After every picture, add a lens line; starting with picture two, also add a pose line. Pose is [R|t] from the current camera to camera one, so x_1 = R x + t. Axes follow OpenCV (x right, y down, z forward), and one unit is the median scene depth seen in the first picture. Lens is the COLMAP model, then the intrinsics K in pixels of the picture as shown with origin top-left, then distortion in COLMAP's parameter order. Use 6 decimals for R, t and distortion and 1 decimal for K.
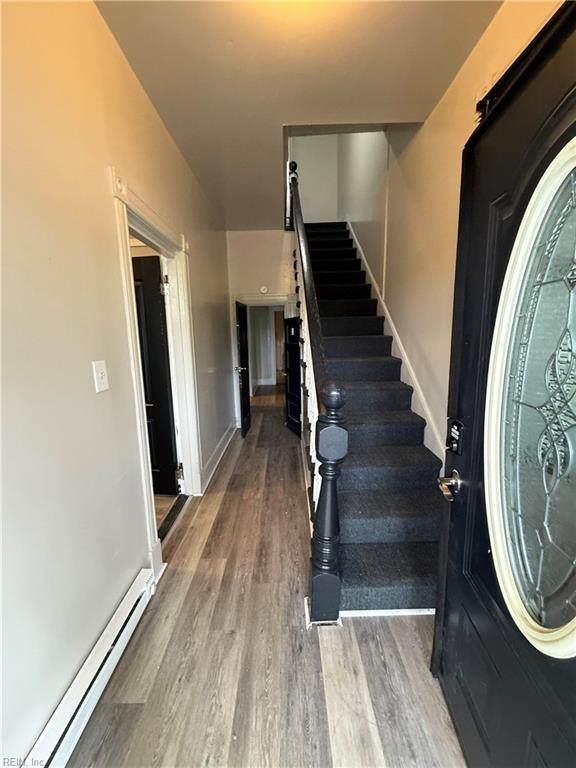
lens RADIAL K [[298.8, 0, 288.0], [0, 298.8, 384.0], [0, 0, 1]] dist [-0.006116, 0.000412]
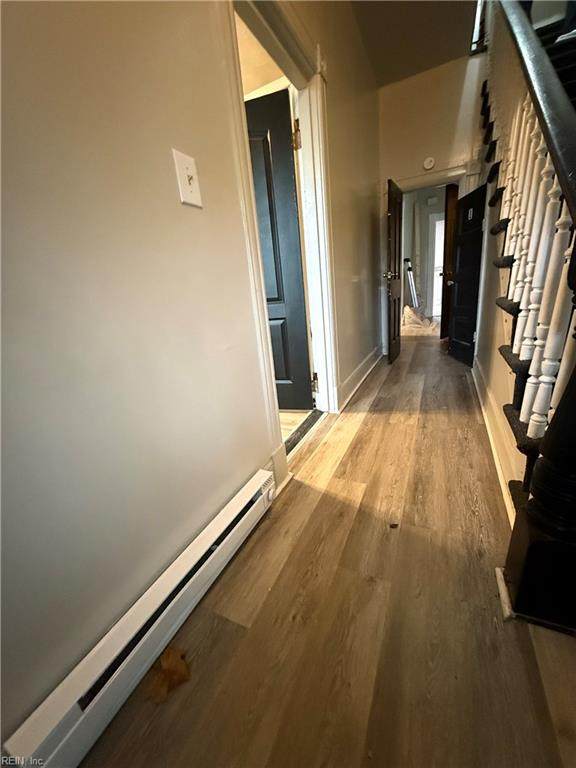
lens RADIAL K [[298.8, 0, 288.0], [0, 298.8, 384.0], [0, 0, 1]] dist [-0.006116, 0.000412]
pose [[0.891202, 0.066602, -0.448690, -0.047684], [0.009938, 0.986058, 0.166105, 0.164853], [0.453498, -0.152492, 0.878115, 0.226668]]
